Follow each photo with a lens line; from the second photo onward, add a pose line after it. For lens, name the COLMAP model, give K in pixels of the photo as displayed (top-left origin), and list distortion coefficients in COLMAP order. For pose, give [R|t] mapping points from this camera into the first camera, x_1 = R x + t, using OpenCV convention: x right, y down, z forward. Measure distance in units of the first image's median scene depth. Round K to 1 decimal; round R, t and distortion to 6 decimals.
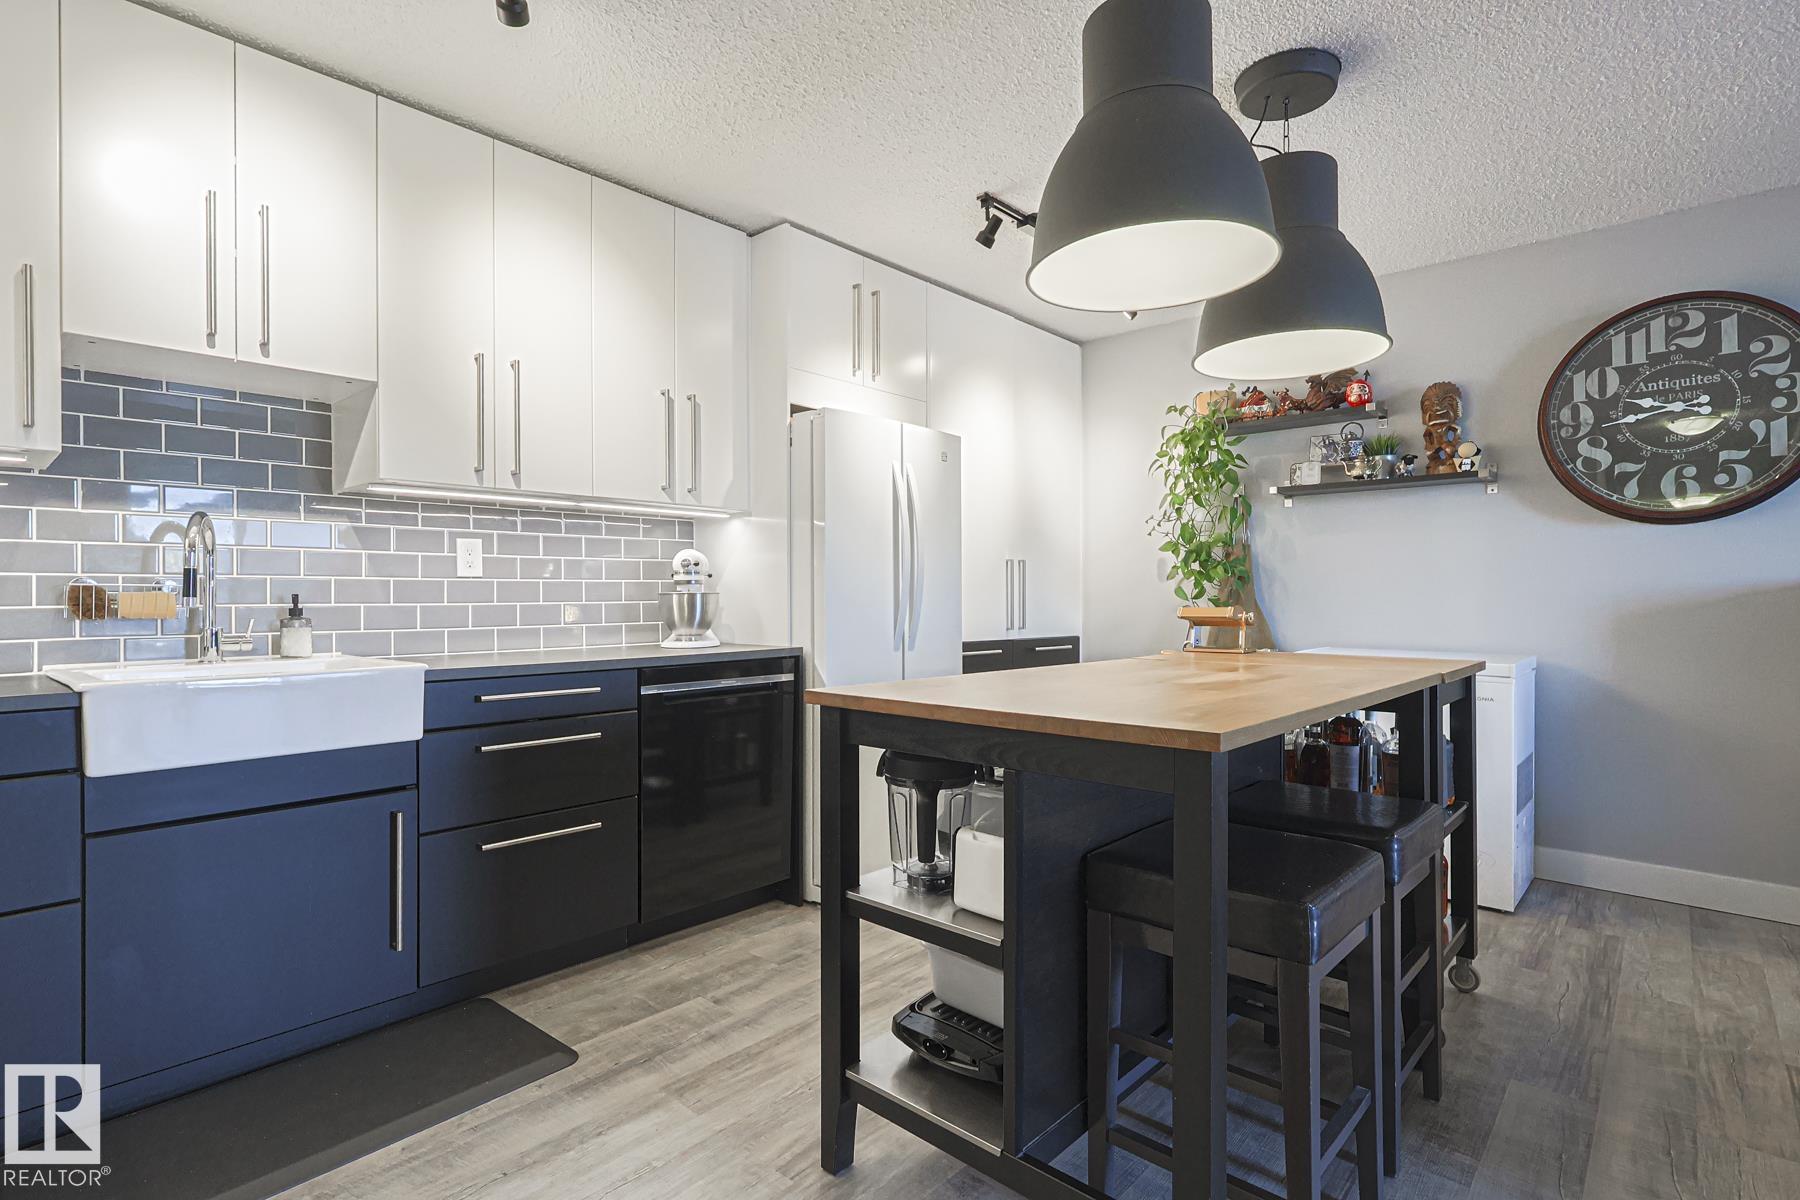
lens RADIAL K [[883.1, 0, 890.6], [0, 883.1, 601.3], [0, 0, 1]] dist [-0.002746, 0.002543]
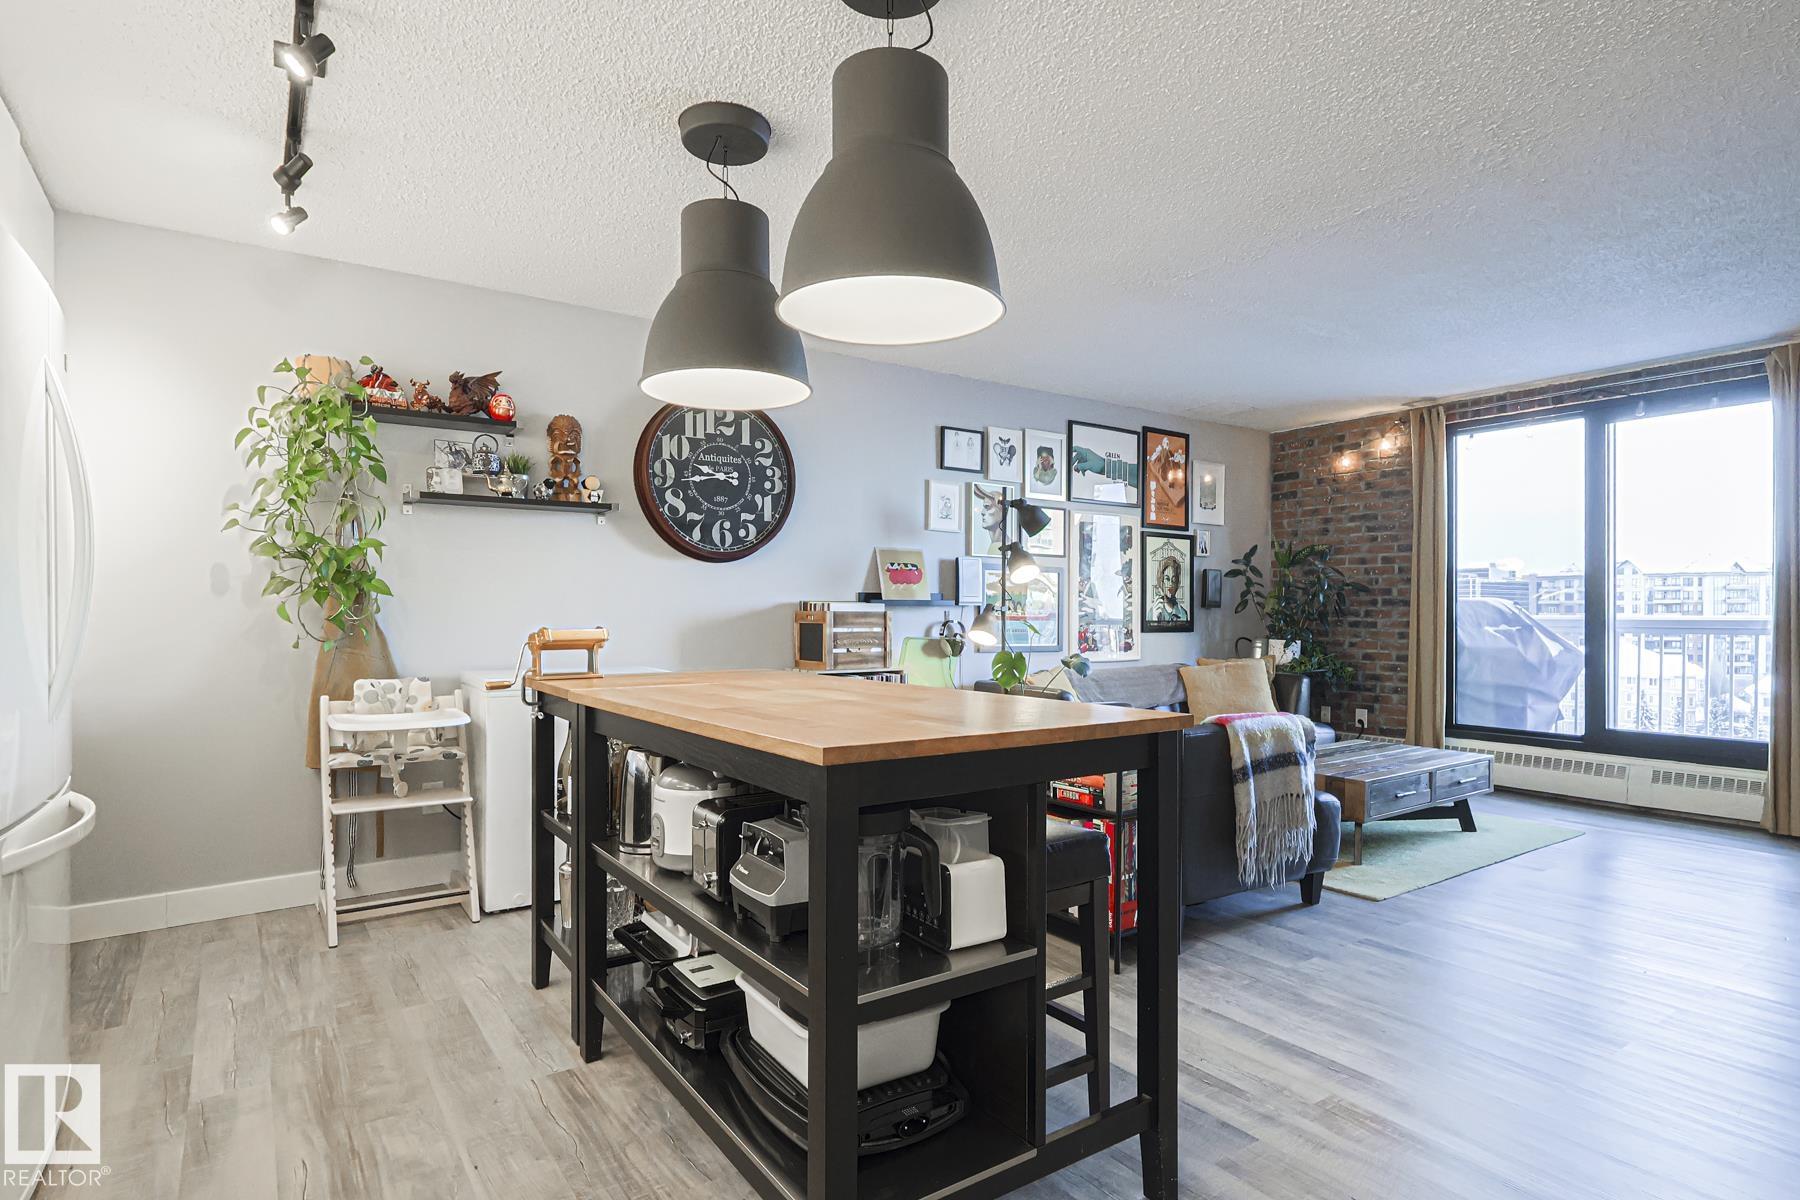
lens RADIAL K [[942.3, 0, 907.4], [0, 942.3, 605.1], [0, 0, 1]] dist [0.005146, -0.001123]
pose [[0.205691, 0.006873, 0.978593, -0.457802], [0.002884, 0.999967, -0.007630, -0.010031], [-0.978613, 0.004391, 0.205664, 0.409510]]
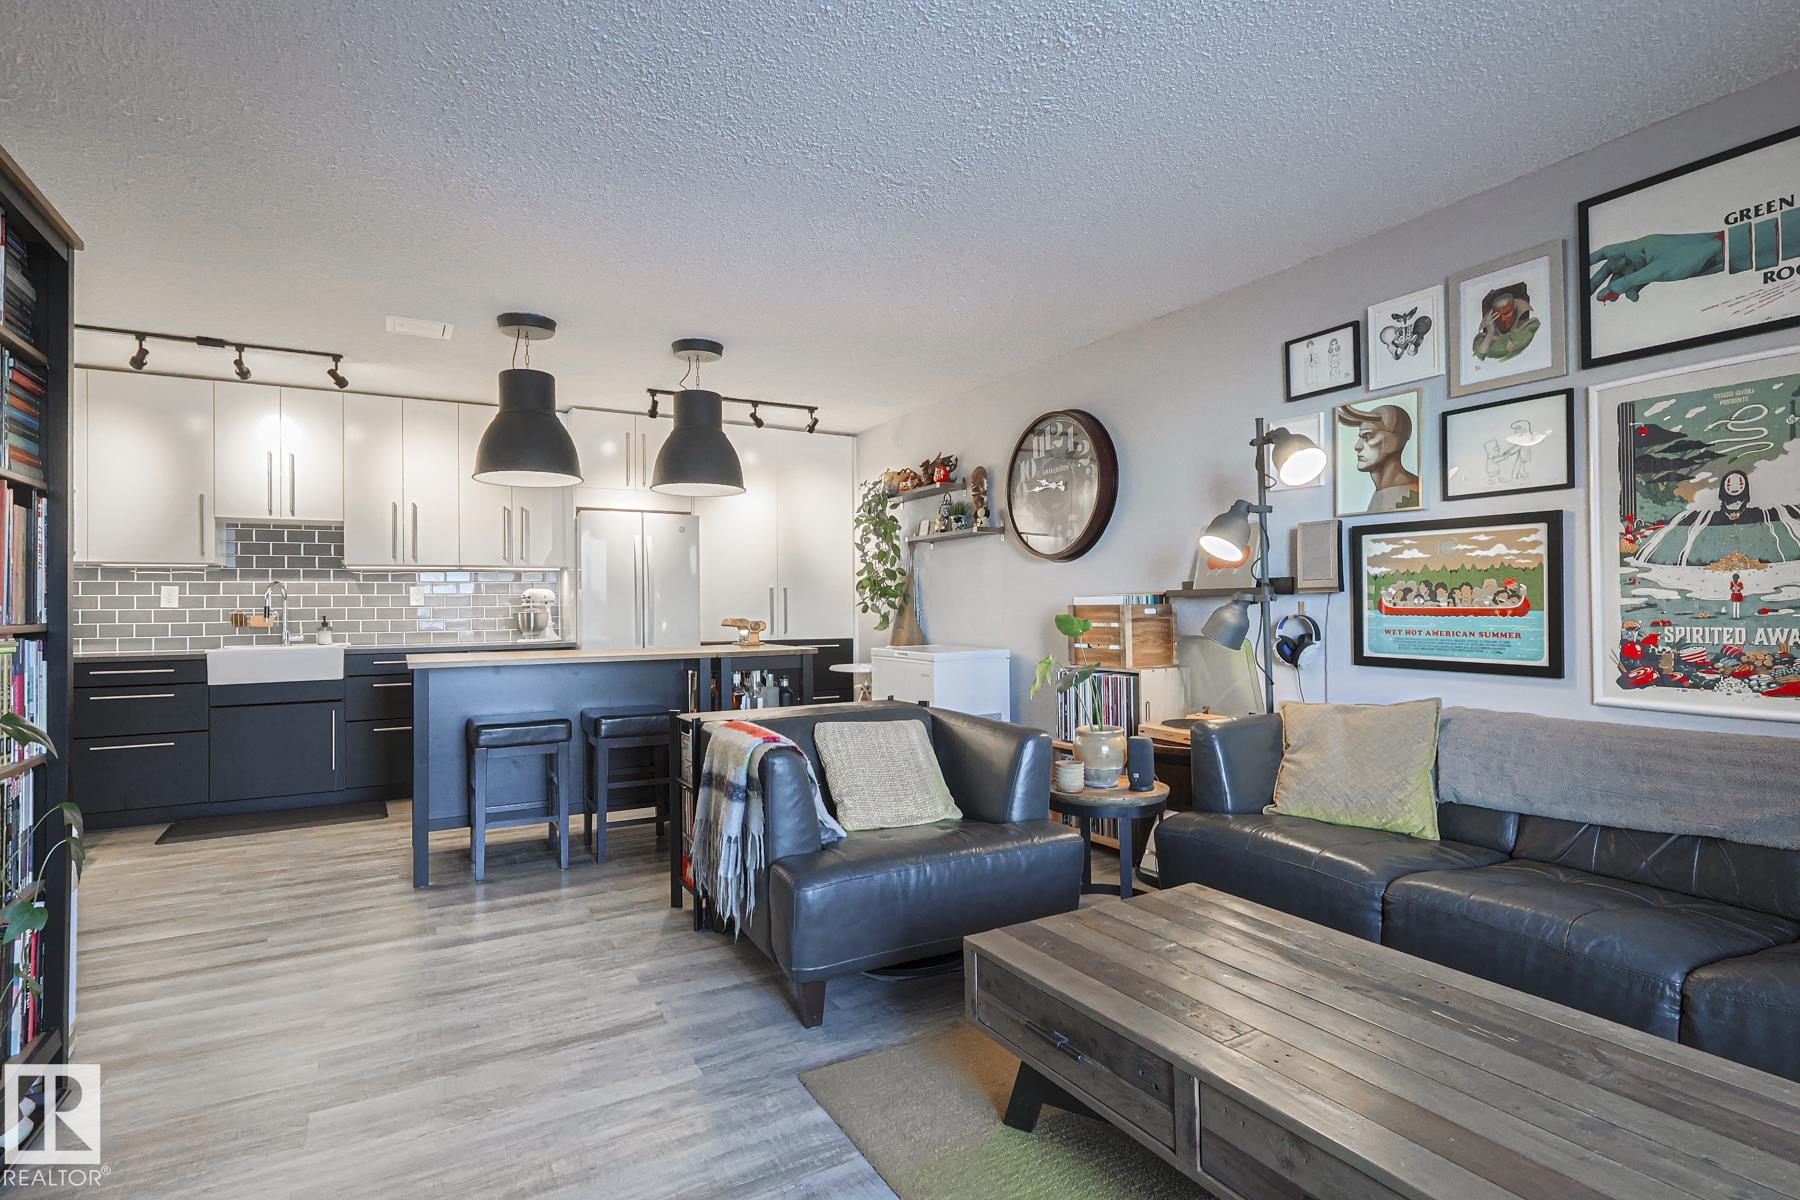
lens RADIAL K [[883.1, 0, 888.8], [0, 883.1, 595.6], [0, 0, 1]] dist [-0.002746, 0.002543]
pose [[0.952491, -0.014436, -0.304224, 1.053535], [0.008918, 0.999770, -0.019521, -0.002887], [0.304435, 0.015881, 0.952401, -0.524323]]
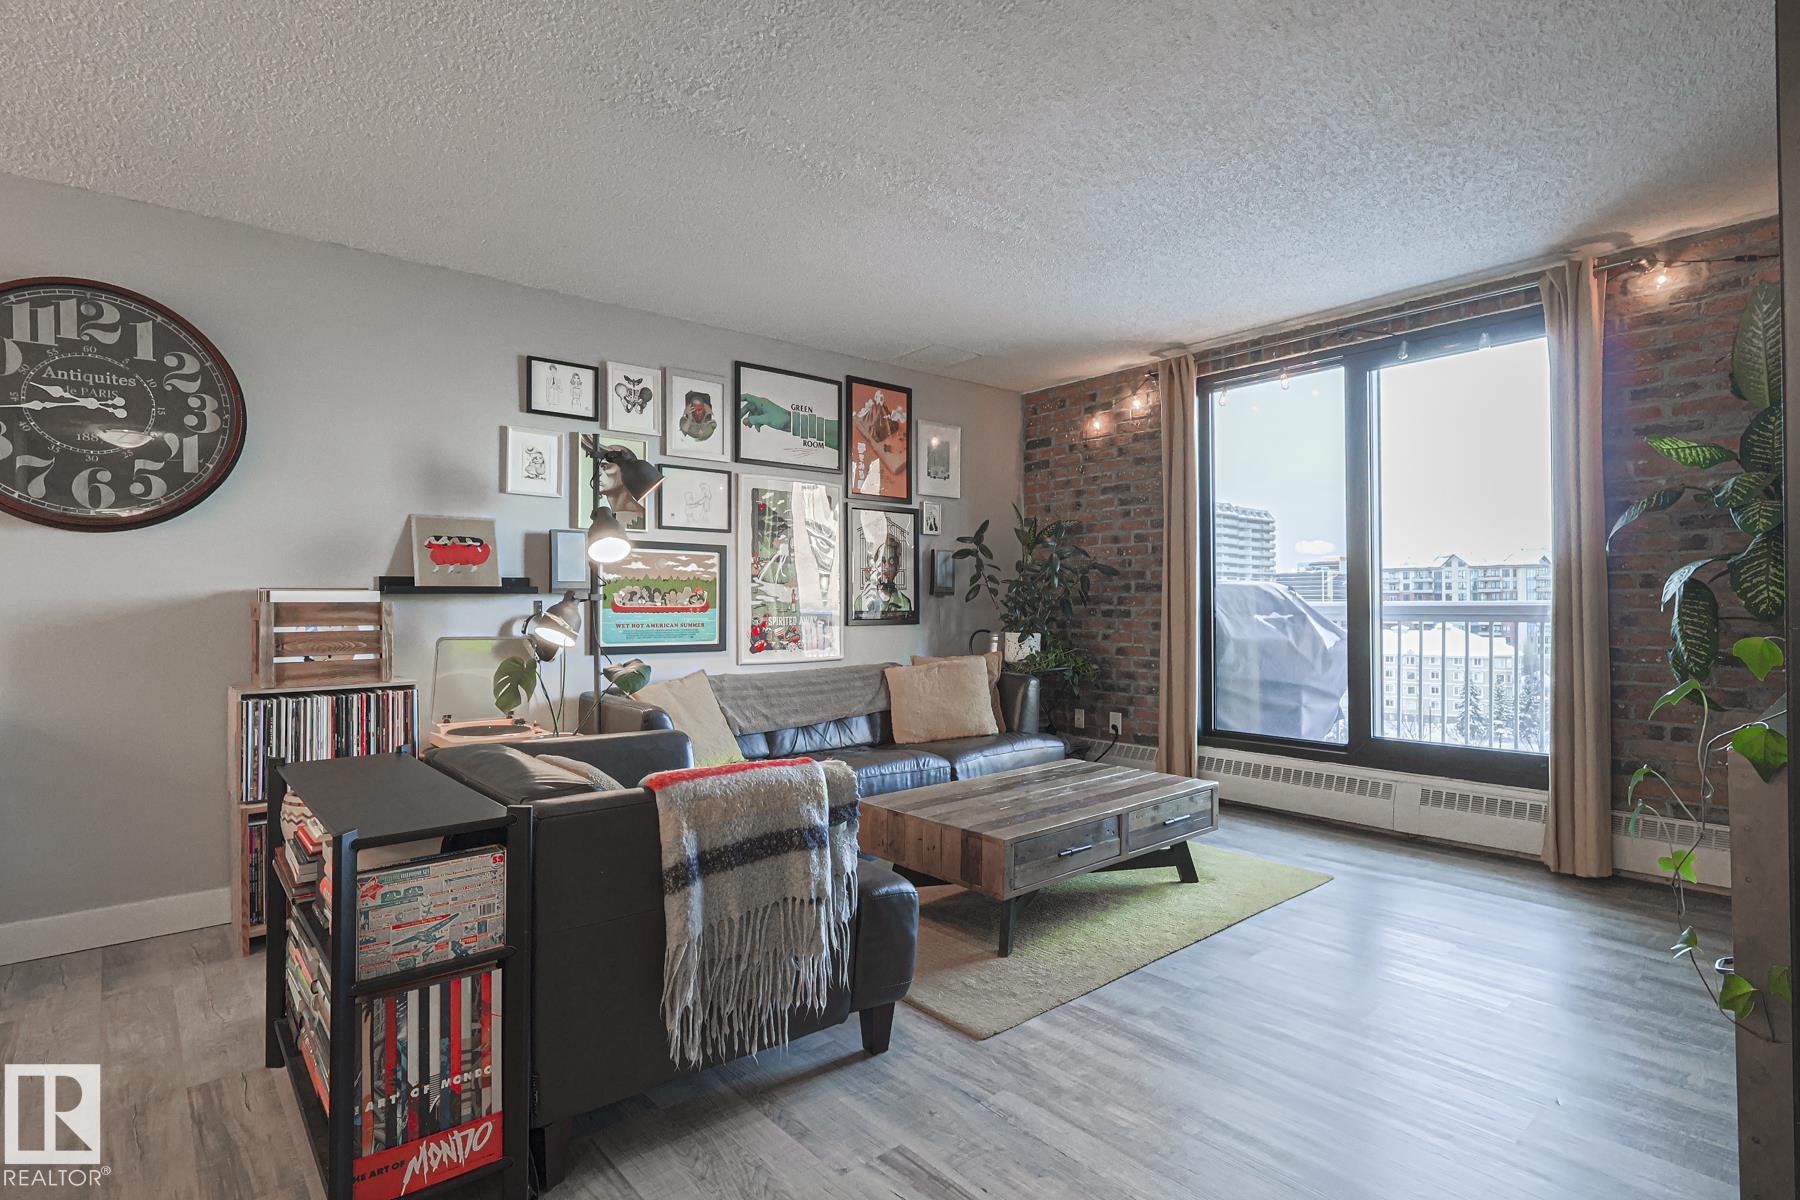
lens RADIAL K [[883.1, 0, 898.2], [0, 883.1, 590.9], [0, 0, 1]] dist [-0.002746, 0.002543]
pose [[0.119486, 0.014500, 0.992730, 0.084517], [0.012204, 0.999796, -0.016072, -0.001241], [-0.992761, 0.014035, 0.119284, 0.062040]]
